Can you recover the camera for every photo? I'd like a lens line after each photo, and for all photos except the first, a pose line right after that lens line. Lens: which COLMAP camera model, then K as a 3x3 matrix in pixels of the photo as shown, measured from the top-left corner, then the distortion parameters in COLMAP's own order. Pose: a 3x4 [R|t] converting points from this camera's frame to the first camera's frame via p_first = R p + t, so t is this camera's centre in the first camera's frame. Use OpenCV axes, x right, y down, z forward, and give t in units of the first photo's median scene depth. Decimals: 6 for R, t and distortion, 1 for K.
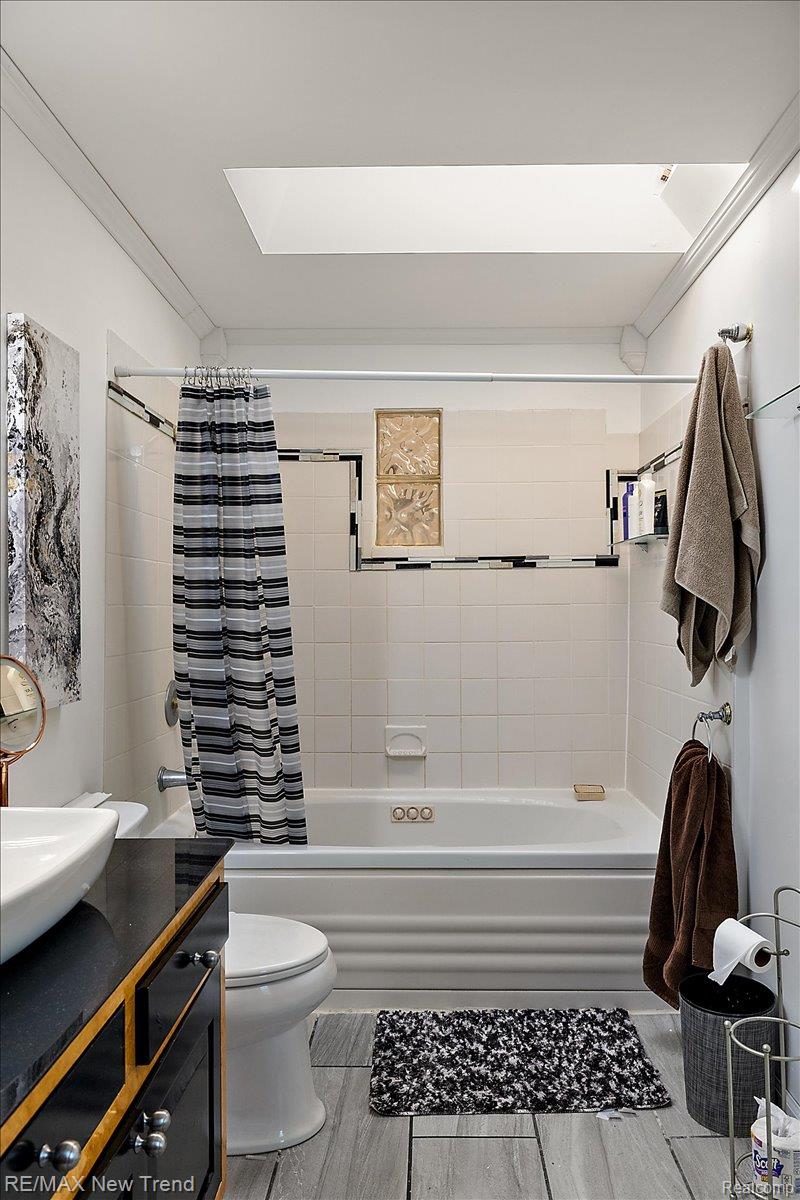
lens RADIAL K [[838.8, 0, 400.0], [0, 838.8, 600.0], [0, 0, 1]] dist [0.001126, -0.000009]
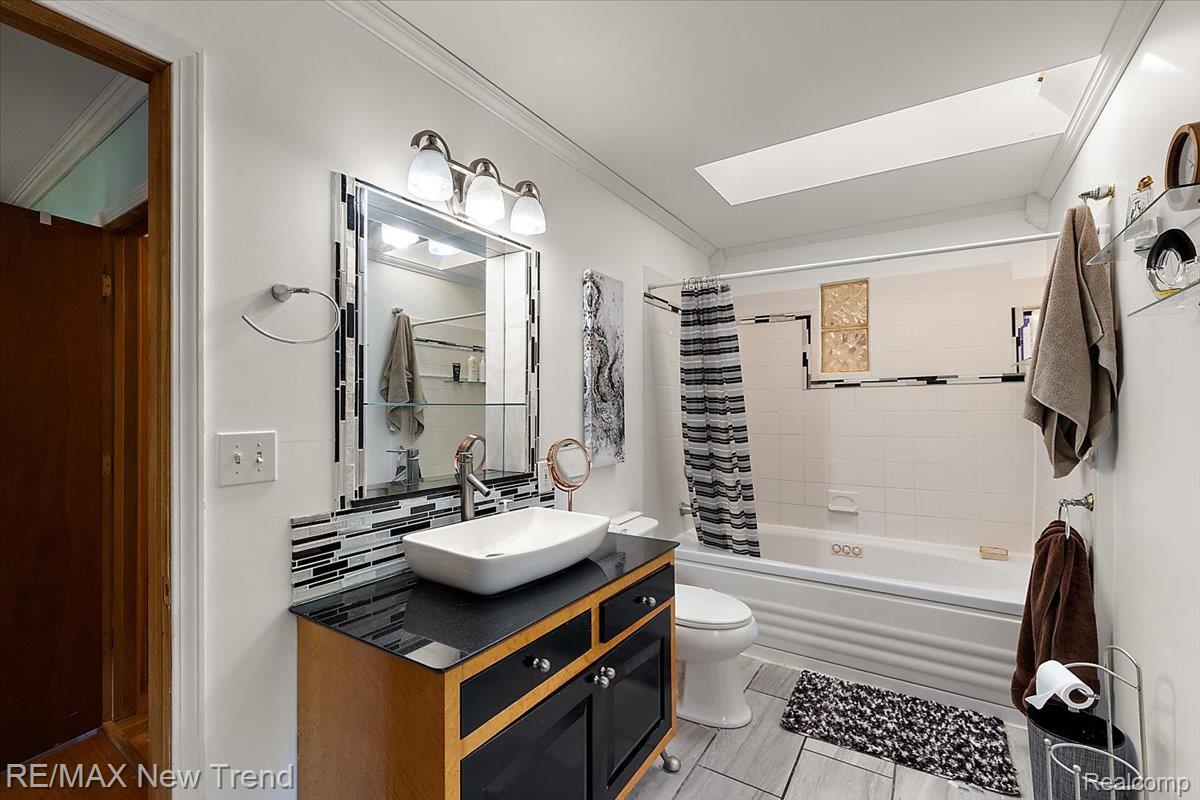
lens RADIAL K [[513.4, 0, 591.1], [0, 513.4, 401.6], [0, 0, 1]] dist [0.001614, 0.000048]
pose [[0.843512, -0.007883, -0.537053, 0.166194], [0.005594, 0.999967, -0.005892, -0.011322], [0.537081, 0.001966, 0.843528, -0.031331]]
